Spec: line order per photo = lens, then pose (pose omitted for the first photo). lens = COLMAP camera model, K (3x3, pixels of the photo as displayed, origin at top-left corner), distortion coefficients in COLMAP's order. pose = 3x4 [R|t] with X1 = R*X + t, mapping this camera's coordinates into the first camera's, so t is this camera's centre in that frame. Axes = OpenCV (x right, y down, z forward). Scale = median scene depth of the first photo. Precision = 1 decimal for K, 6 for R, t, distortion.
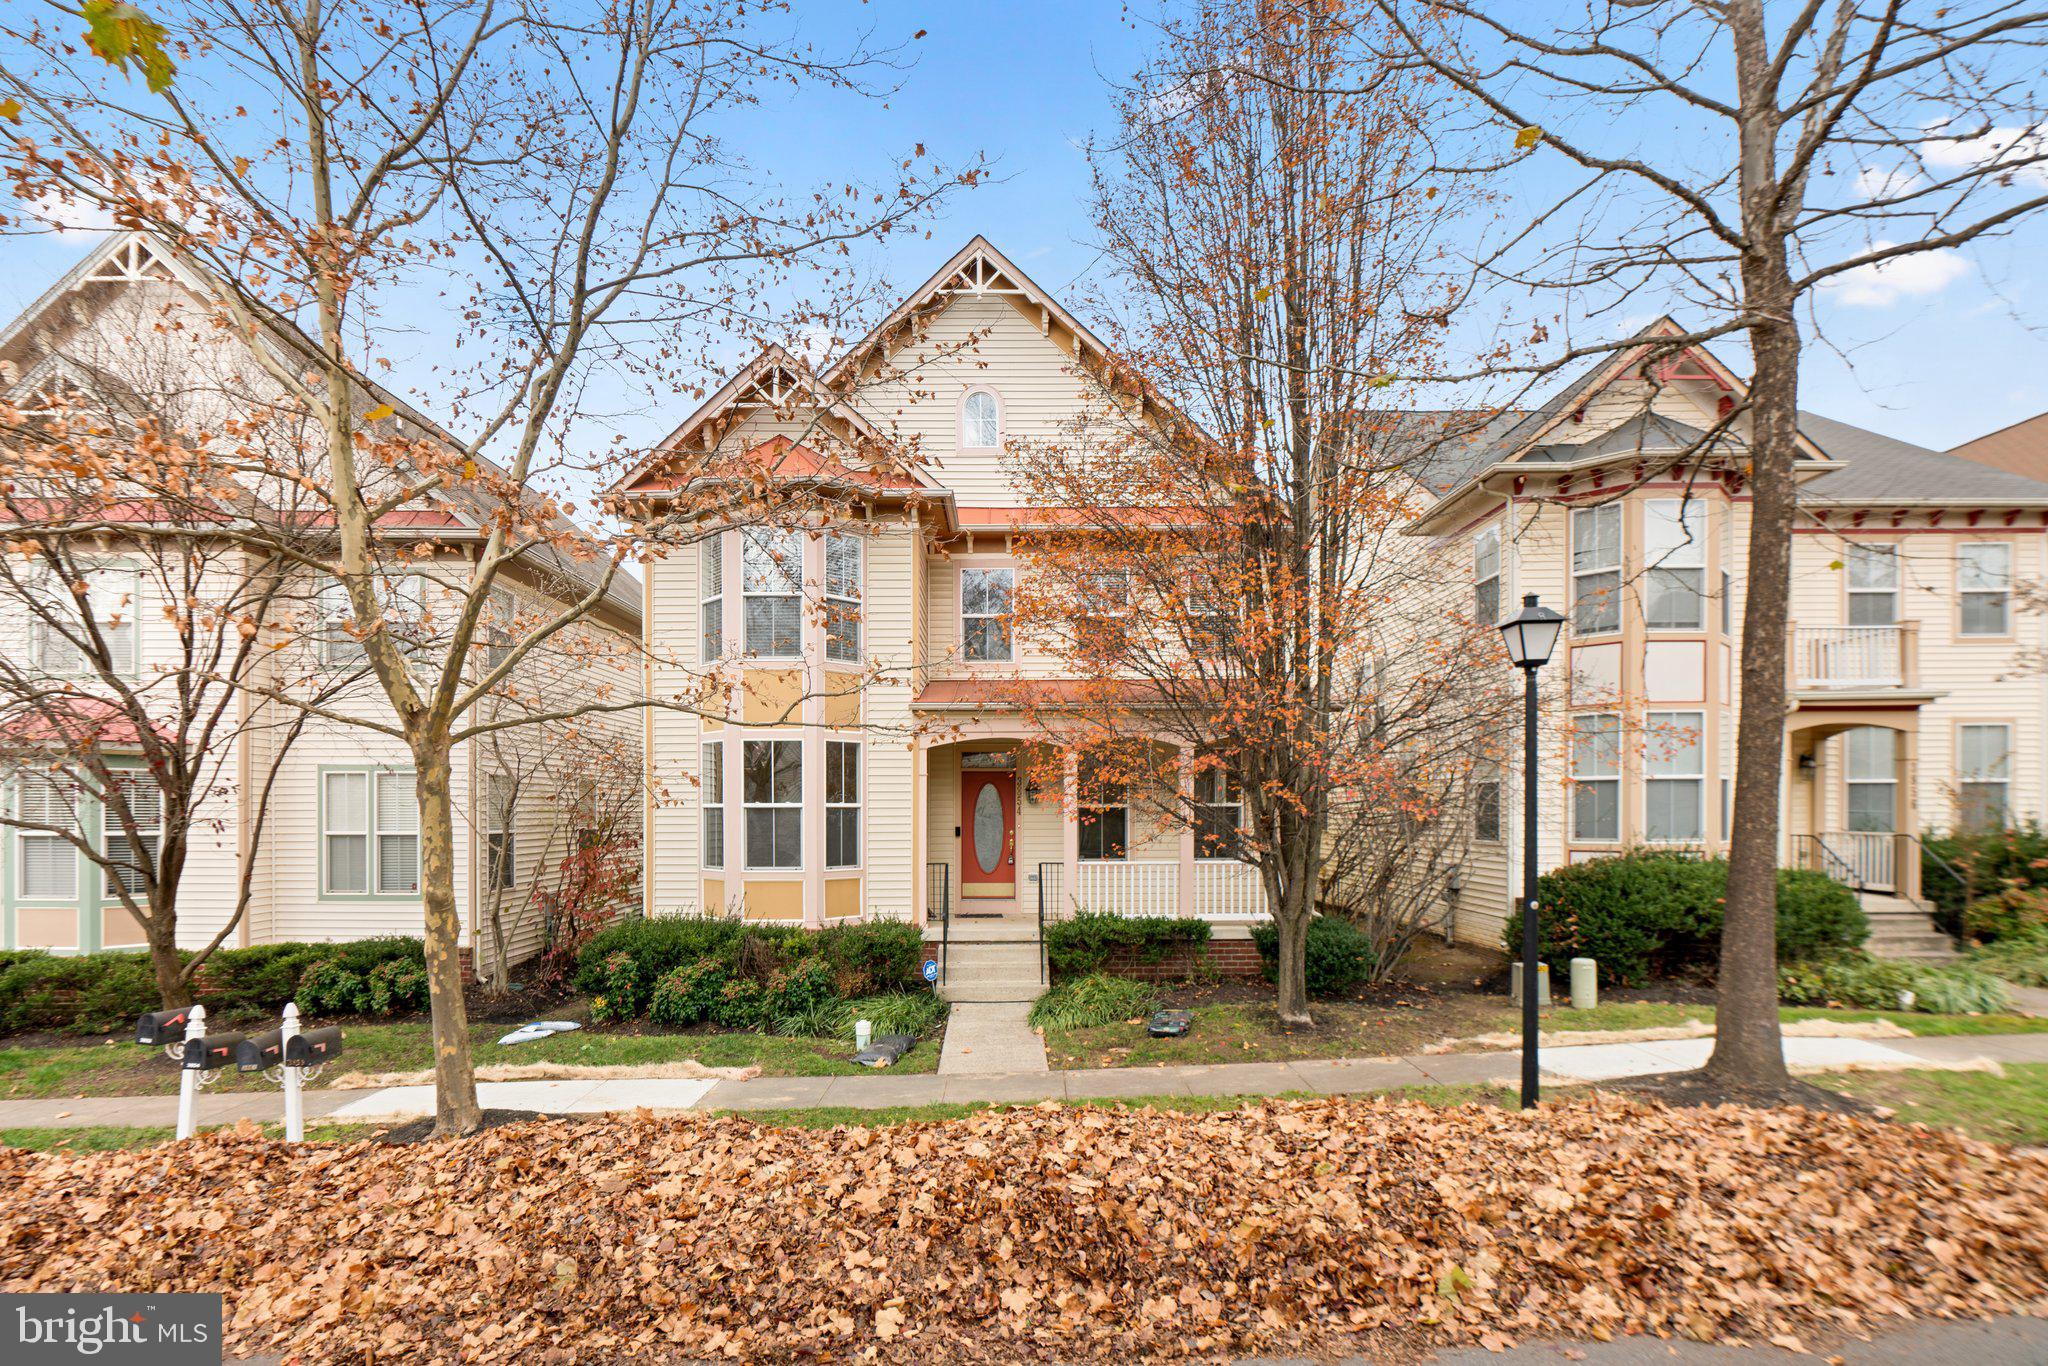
lens RADIAL K [[918.5, 0, 1034.9], [0, 918.5, 681.6], [0, 0, 1]] dist [-0.012106, 0.004071]
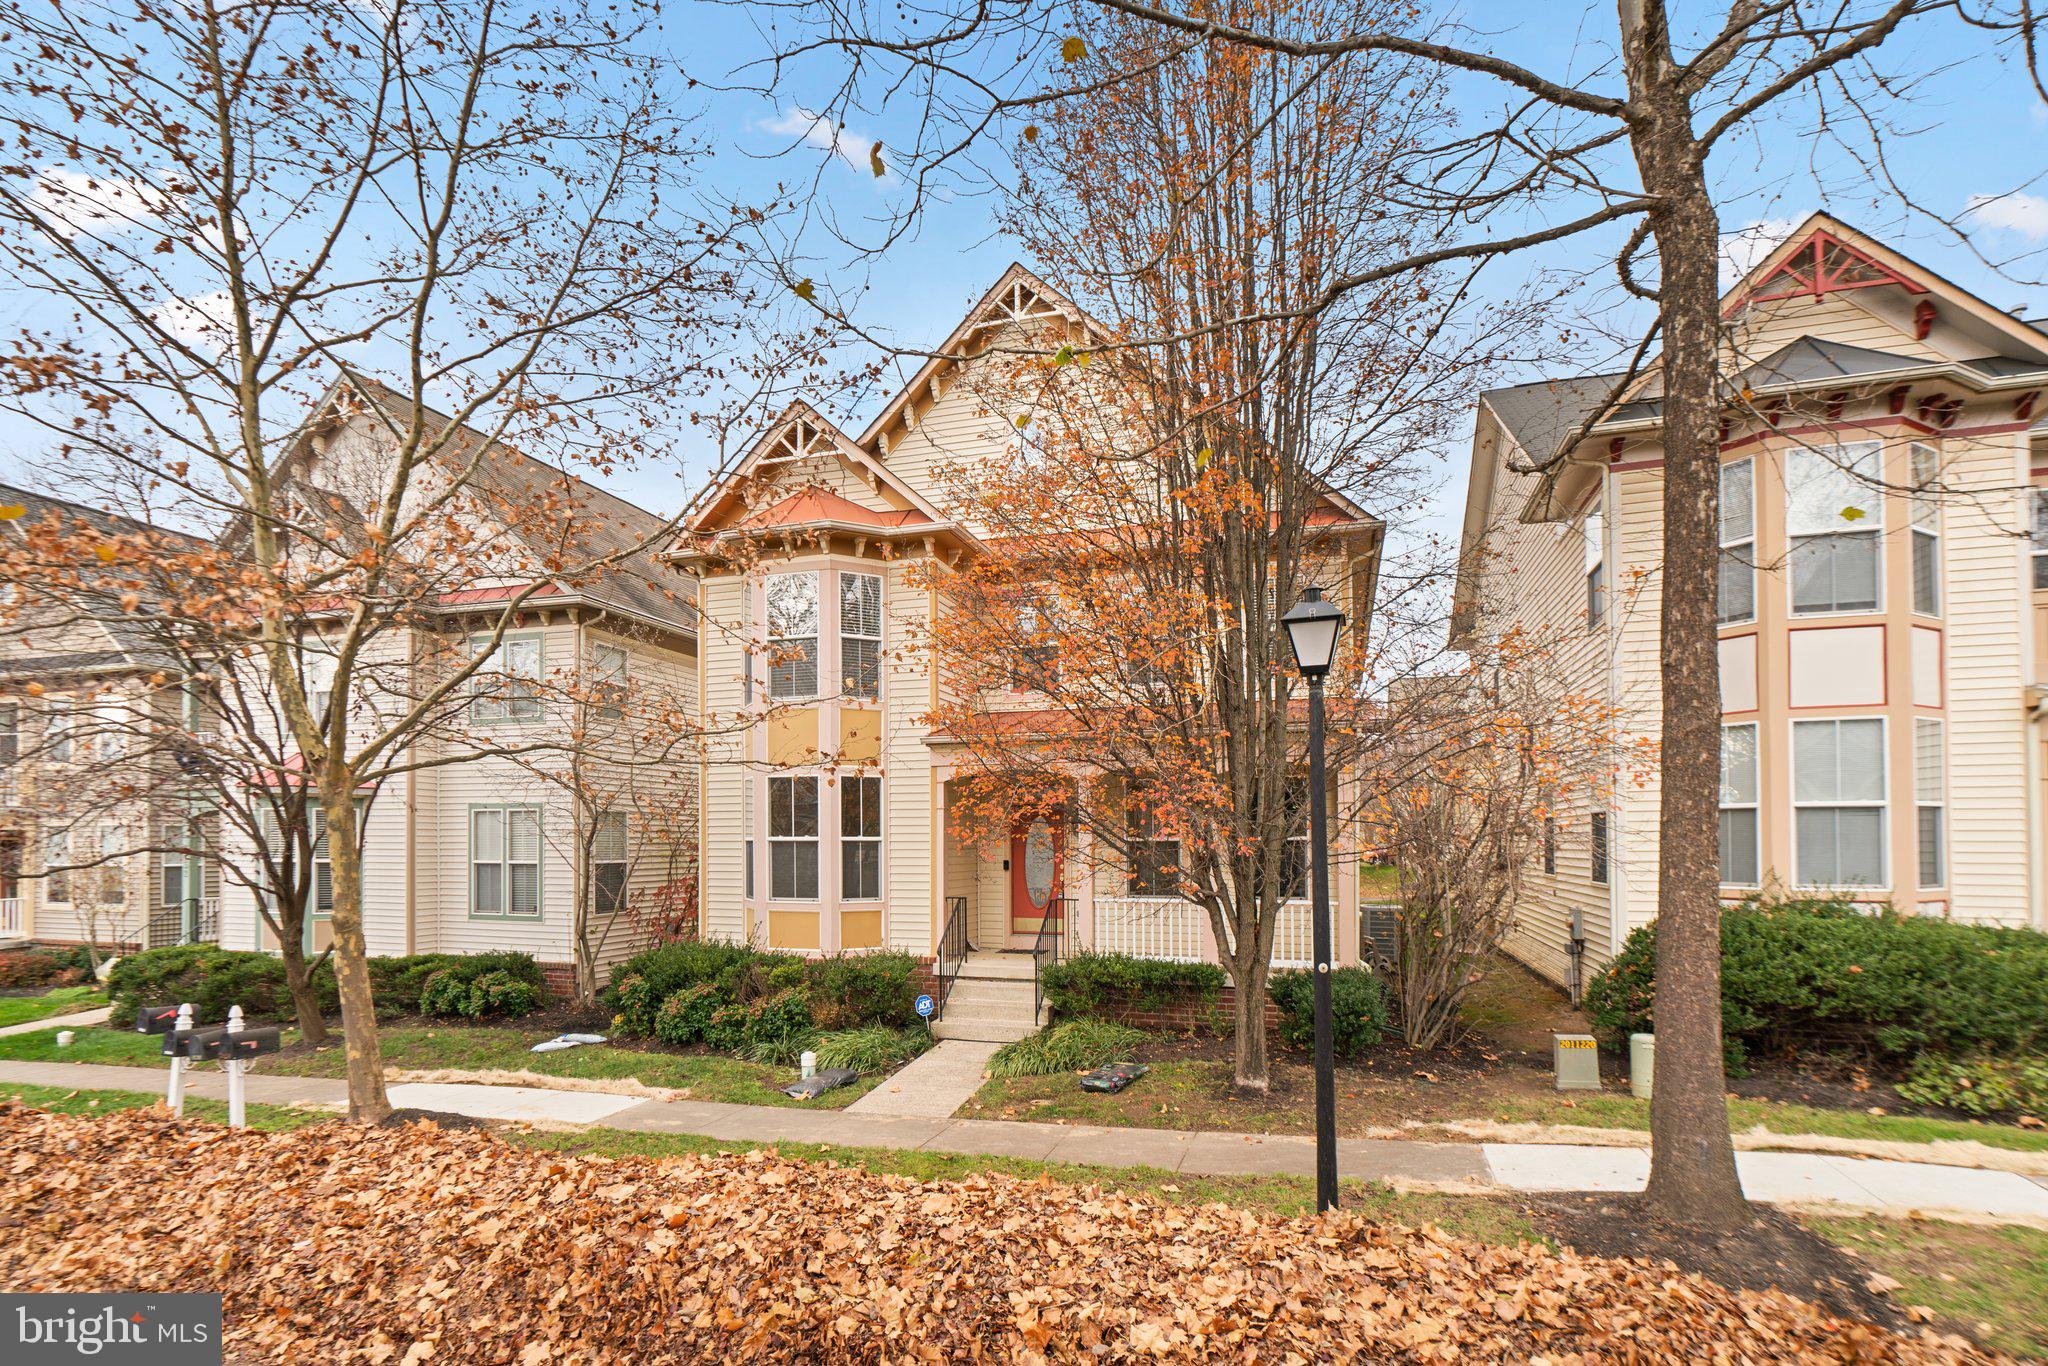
lens RADIAL K [[918.5, 0, 1038.8], [0, 918.5, 698.9], [0, 0, 1]] dist [-0.012106, 0.004071]
pose [[0.958602, -0.040927, -0.281794, 0.359042], [0.037150, 0.999134, -0.018734, 0.007404], [0.282317, 0.007490, 0.959292, 0.095455]]
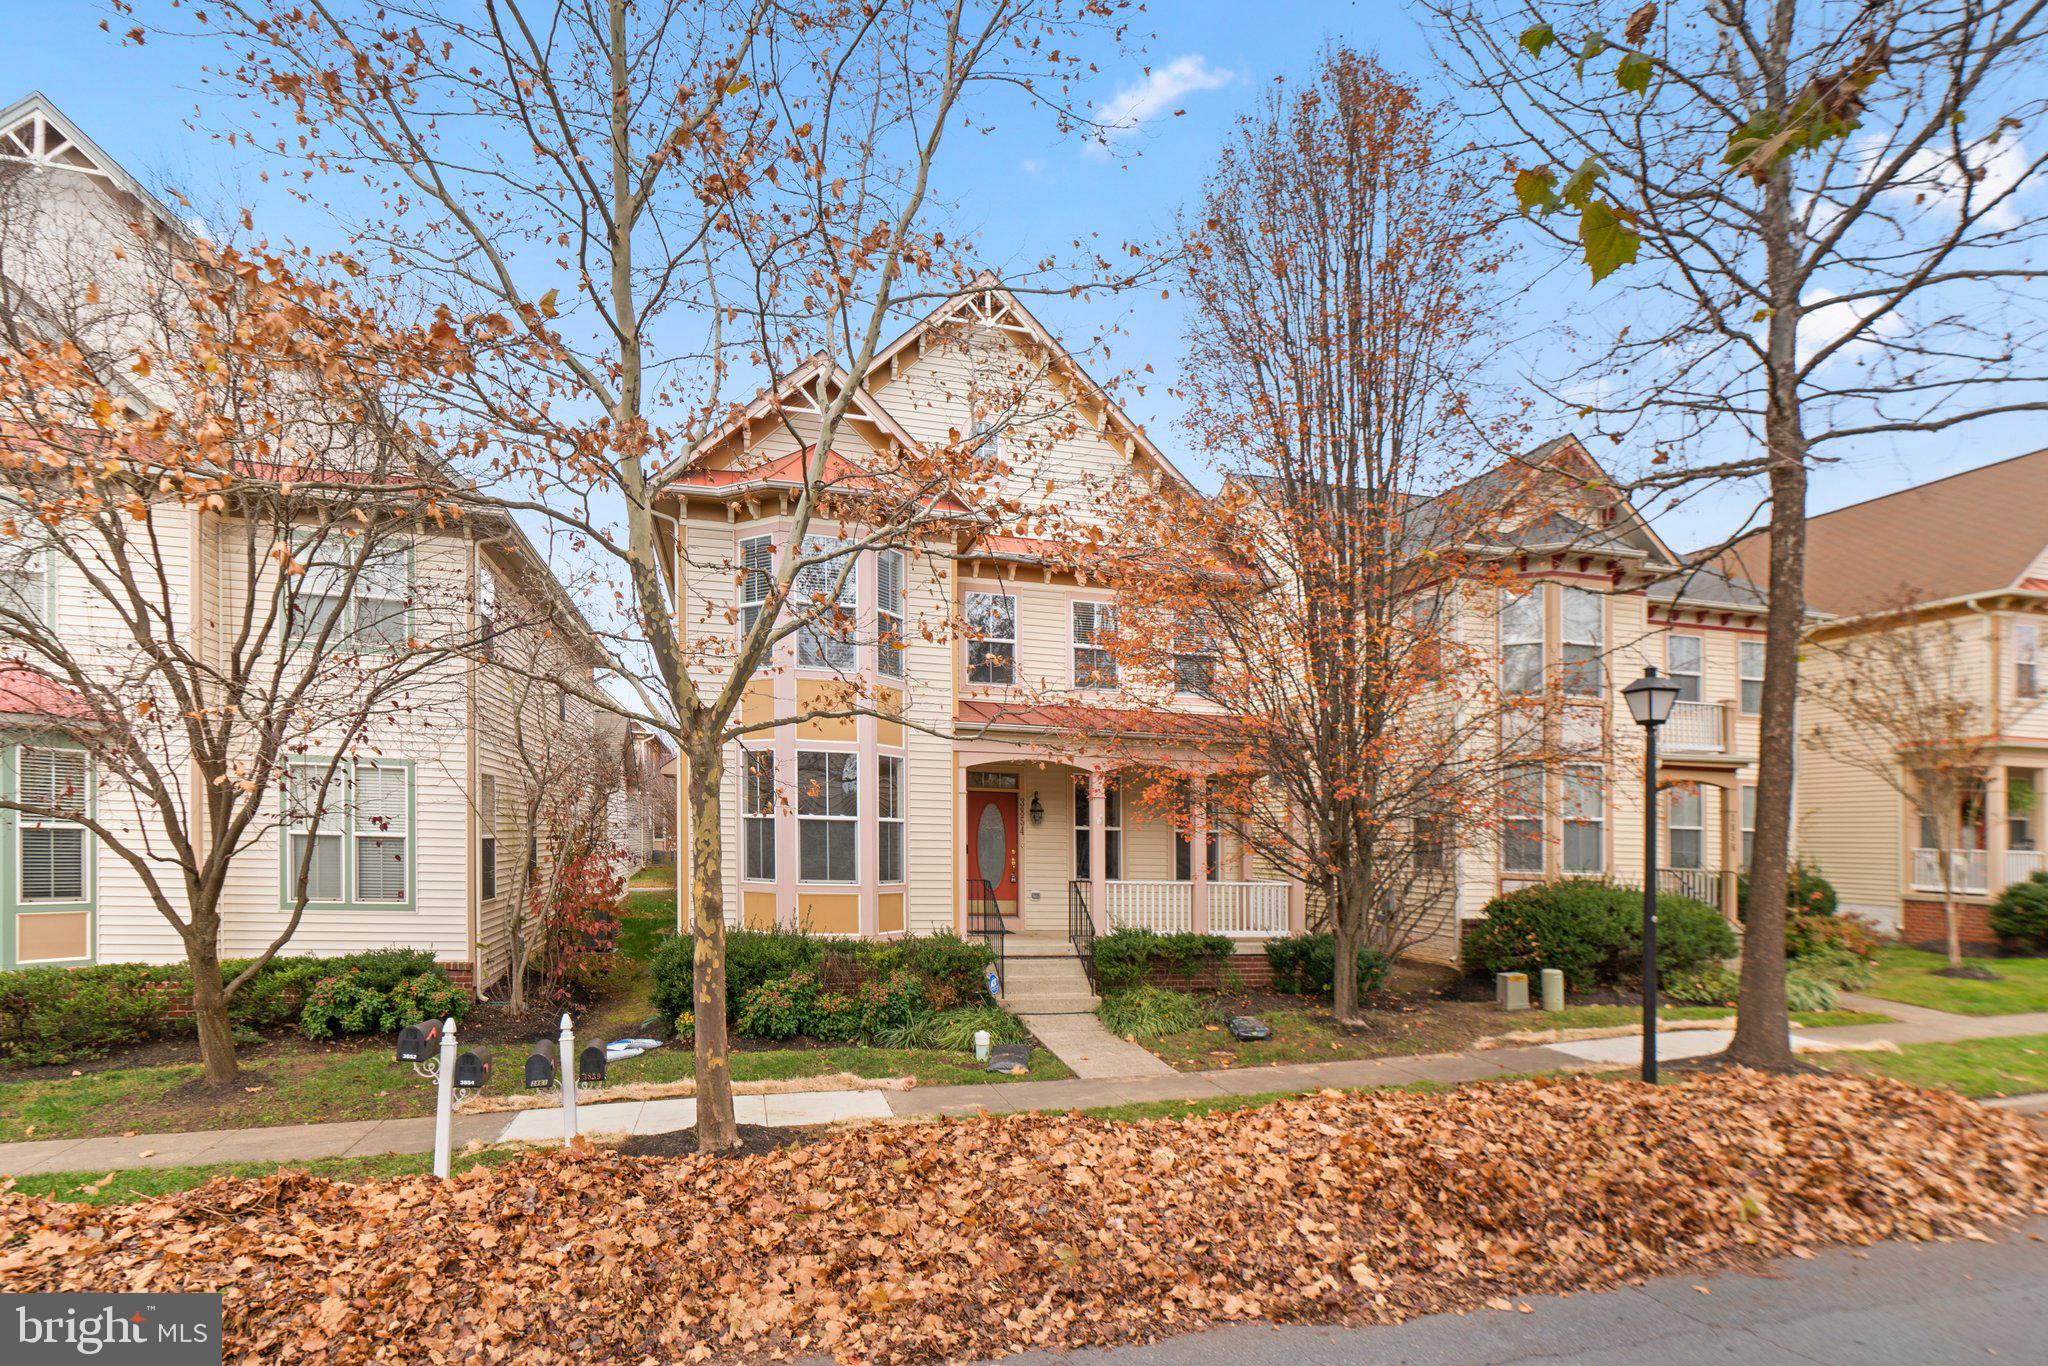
lens RADIAL K [[918.5, 0, 1002.6], [0, 918.5, 690.9], [0, 0, 1]] dist [-0.012106, 0.004071]
pose [[0.974017, 0.063623, 0.217355, -0.411234], [-0.059951, 0.997926, -0.023456, 0.013525], [-0.218396, 0.009816, 0.975811, -0.007573]]
